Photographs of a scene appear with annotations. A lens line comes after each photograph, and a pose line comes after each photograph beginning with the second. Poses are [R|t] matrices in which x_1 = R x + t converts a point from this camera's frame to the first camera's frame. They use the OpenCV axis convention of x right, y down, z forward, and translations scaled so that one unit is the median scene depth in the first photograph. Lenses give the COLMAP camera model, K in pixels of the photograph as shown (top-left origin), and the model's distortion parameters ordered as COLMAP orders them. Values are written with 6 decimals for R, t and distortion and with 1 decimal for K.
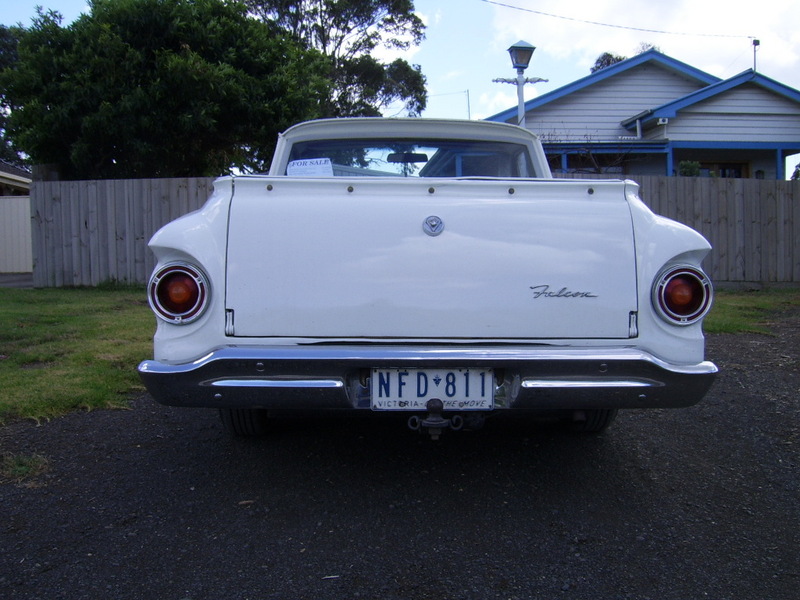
lens RADIAL K [[857.7, 0, 400.0], [0, 857.7, 300.0], [0, 0, 1]] dist [-0.172152, 0.159340]
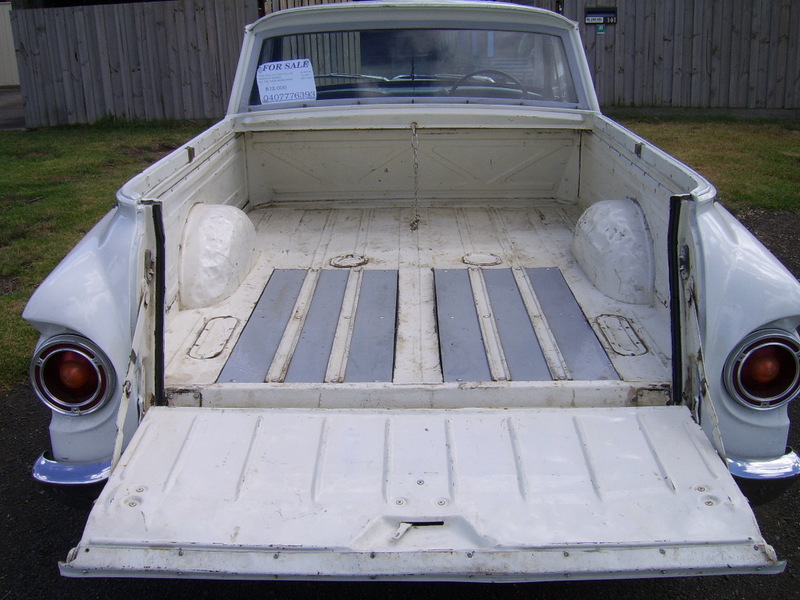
lens RADIAL K [[857.7, 0, 400.0], [0, 857.7, 300.0], [0, 0, 1]] dist [-0.172152, 0.159340]
pose [[0.999235, -0.004954, -0.038784, 0.011774], [0.014573, 0.967659, 0.251840, -0.056604], [0.036282, -0.252213, 0.966991, 0.072783]]
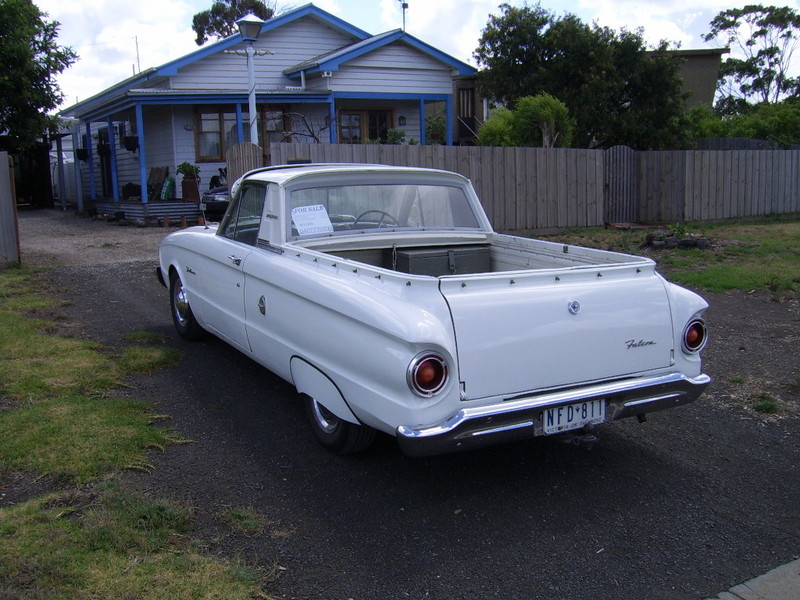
lens RADIAL K [[823.0, 0, 399.8], [0, 823.0, 318.3], [0, 0, 1]] dist [-0.155408, 0.011784]
pose [[0.890660, -0.090780, 0.445515, -0.195253], [0.035584, 0.990777, 0.130746, -0.059888], [-0.453275, -0.100596, 0.885676, -0.025759]]
